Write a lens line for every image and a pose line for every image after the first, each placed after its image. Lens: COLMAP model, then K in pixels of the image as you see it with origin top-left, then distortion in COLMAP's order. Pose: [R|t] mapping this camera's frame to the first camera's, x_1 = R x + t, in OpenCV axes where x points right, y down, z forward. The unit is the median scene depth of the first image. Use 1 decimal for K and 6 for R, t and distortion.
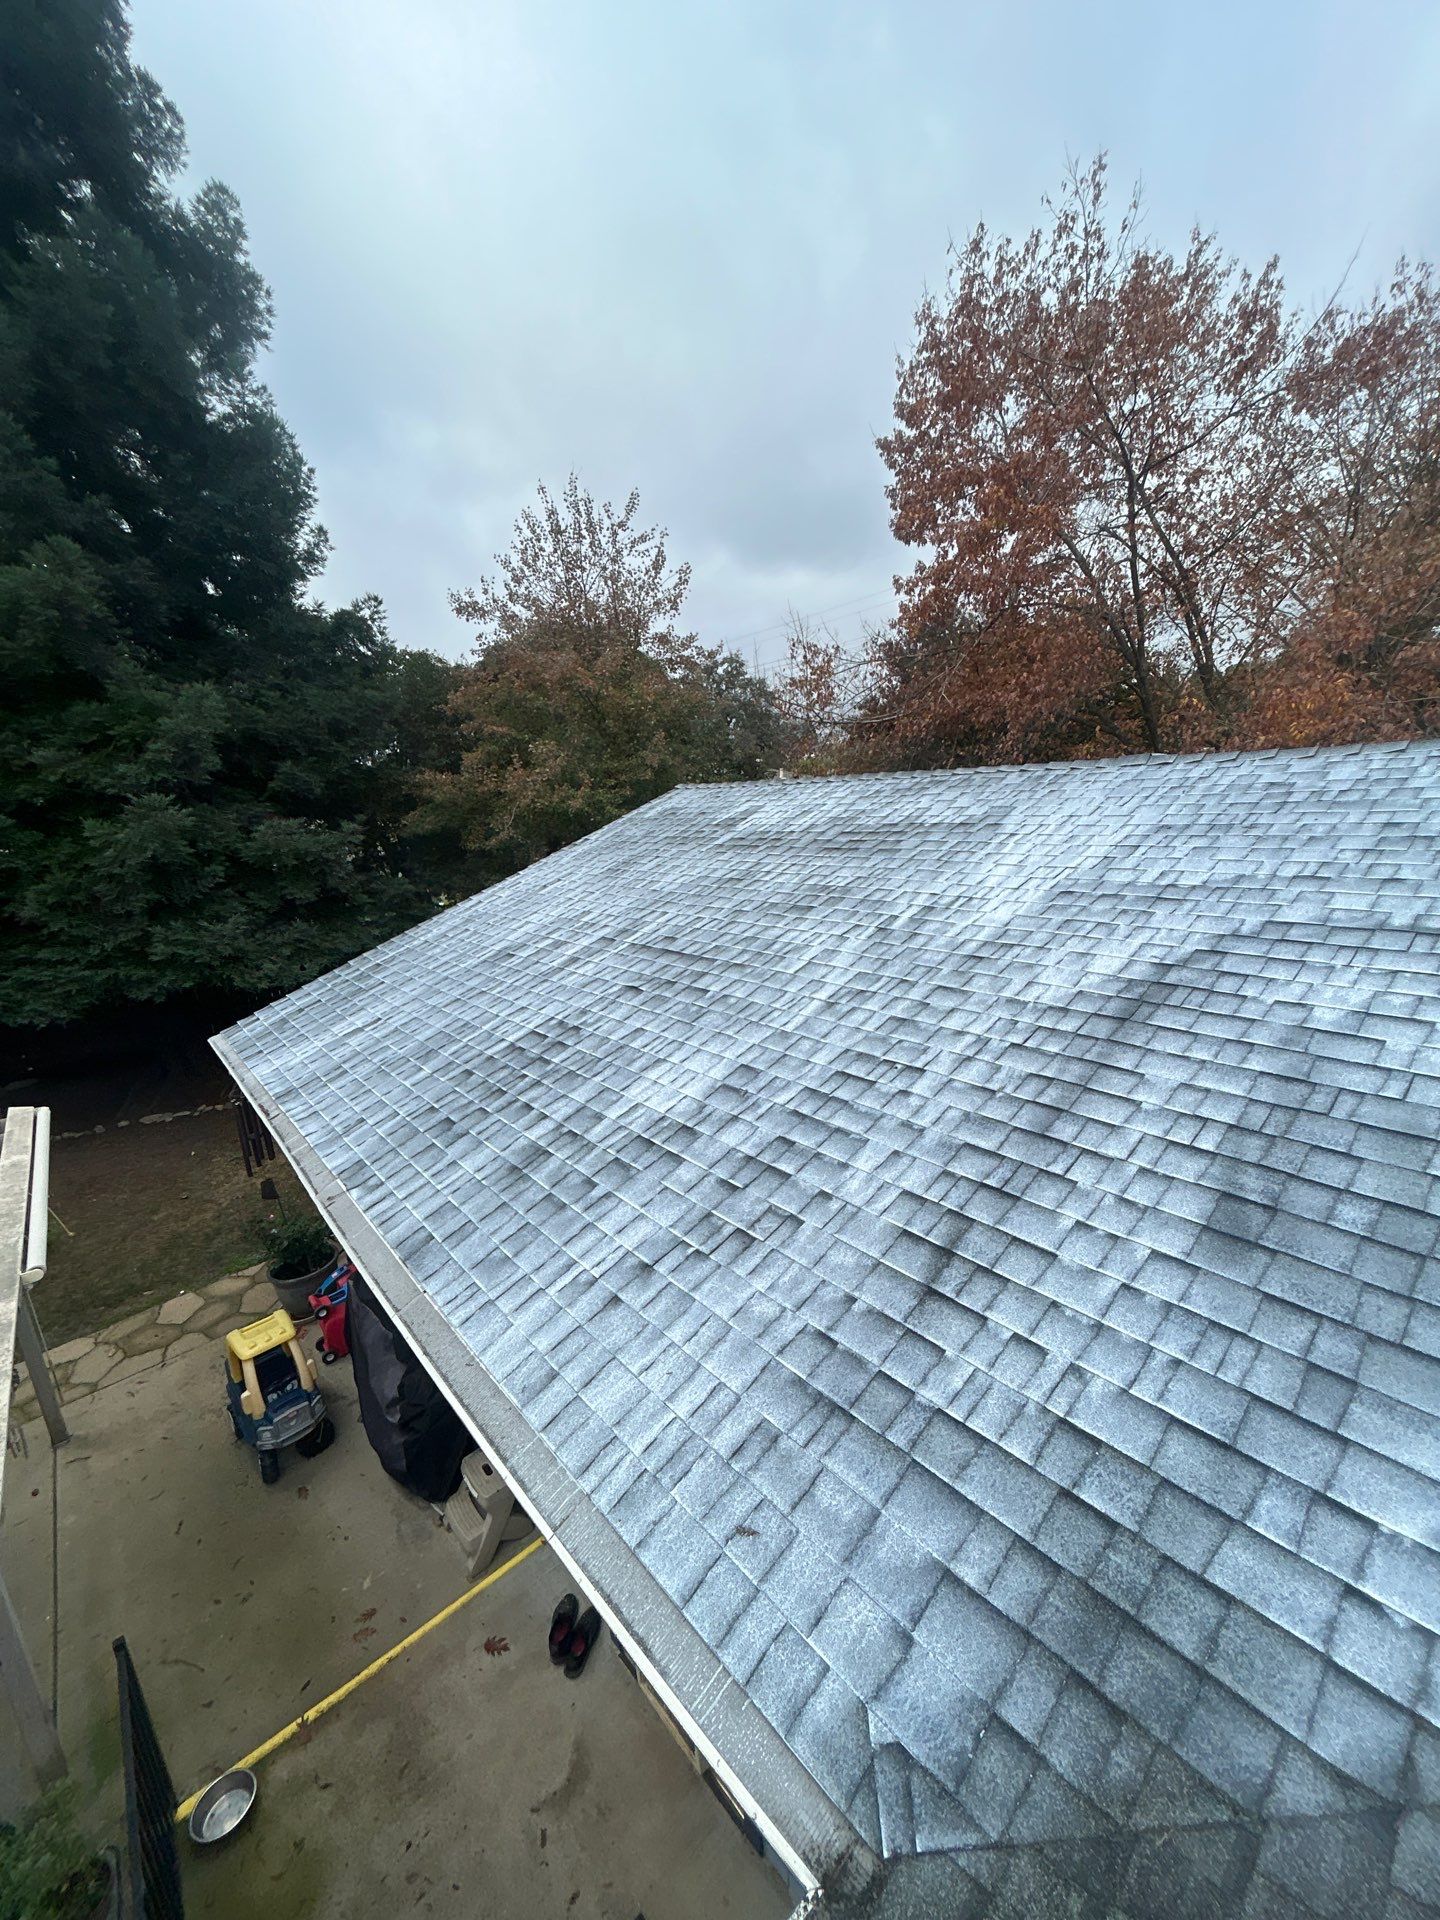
lens RADIAL K [[780.8, 0, 720.0], [0, 780.8, 960.0], [0, 0, 1]] dist [-0.000651, 0.000519]
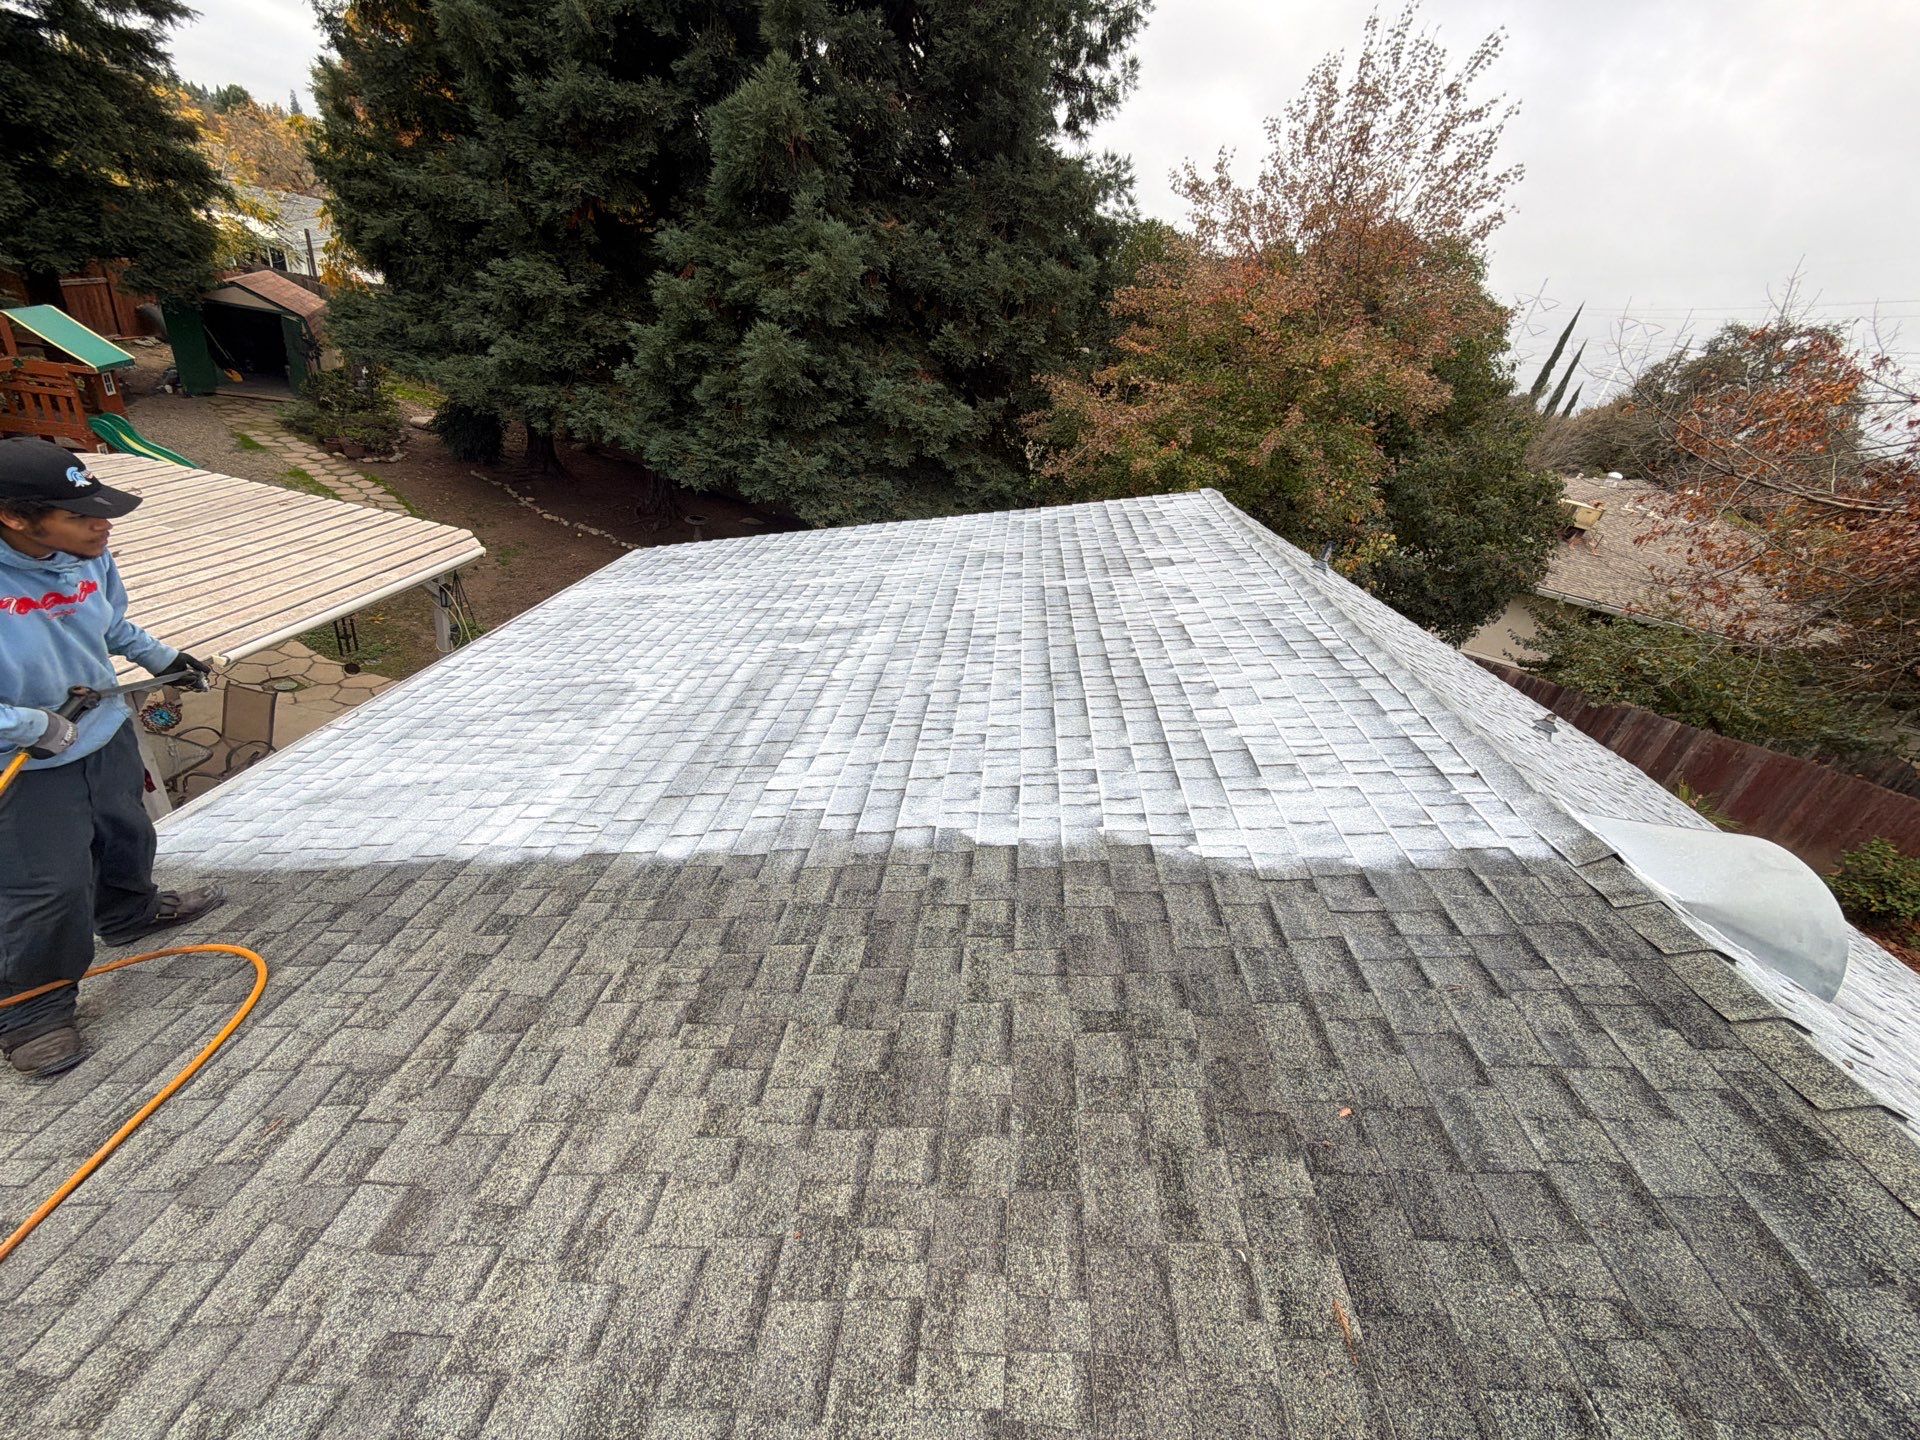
lens RADIAL K [[764.2, 0, 963.2], [0, 764.2, 722.1], [0, 0, 1]] dist [-0.000164, 0.000267]
pose [[0.678102, 0.523129, -0.516250, 0.297679], [-0.406214, 0.852138, 0.329925, -0.188045], [0.612510, -0.014015, 0.790339, 0.286009]]
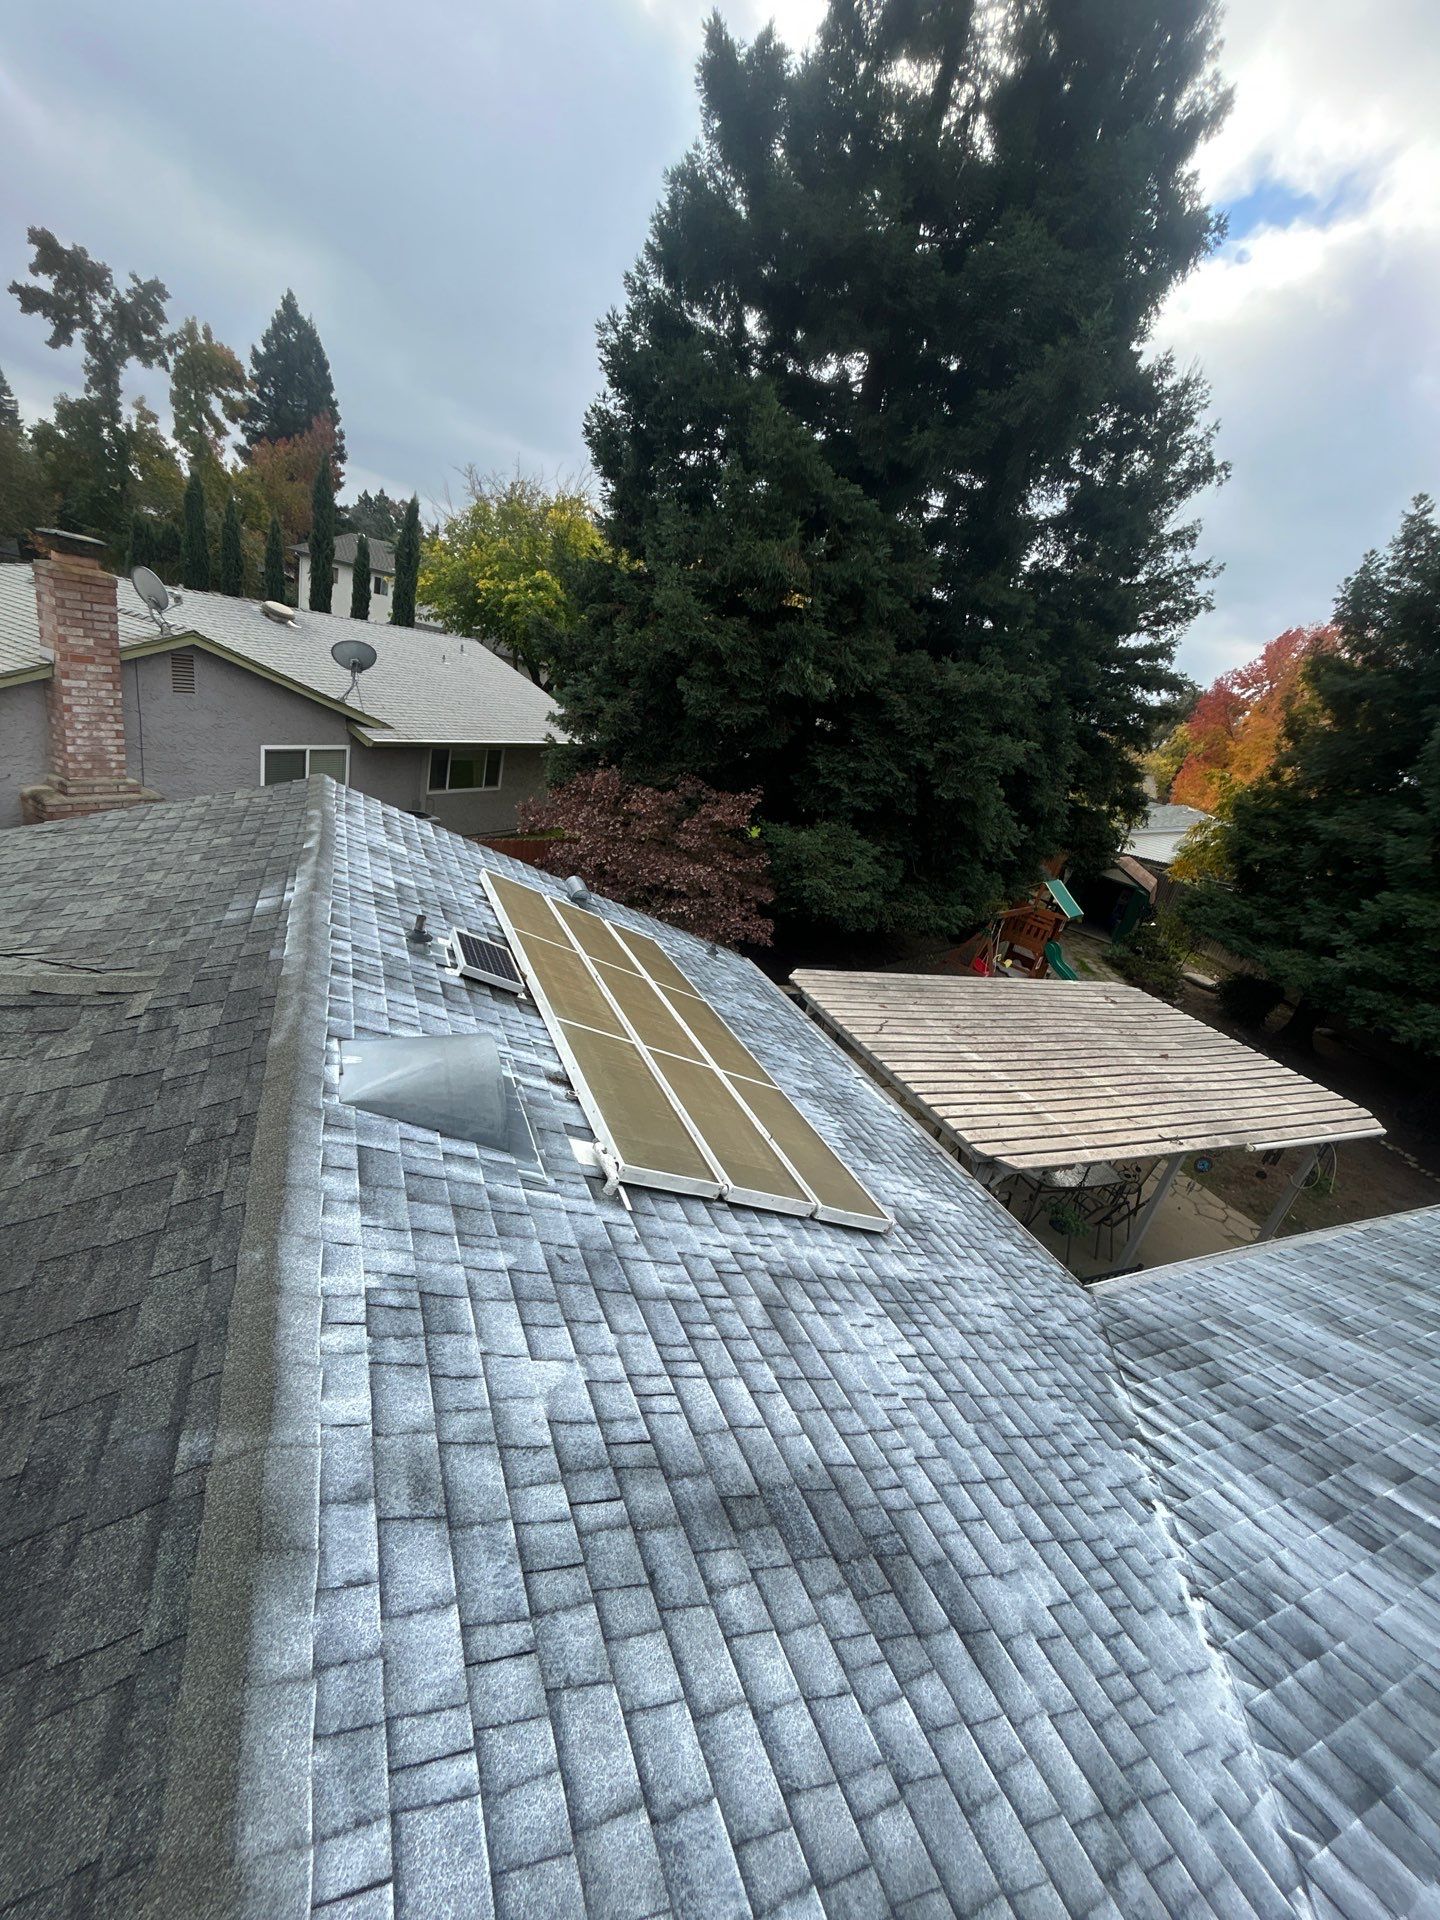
lens RADIAL K [[772.6, 0, 721.6], [0, 772.6, 961.6], [0, 0, 1]] dist [-0.002364, 0.000039]
pose [[-0.284633, 0.357022, -0.889674, 0.489222], [-0.413171, 0.791751, 0.449912, -0.141830], [0.865028, 0.495647, -0.077847, -0.139479]]
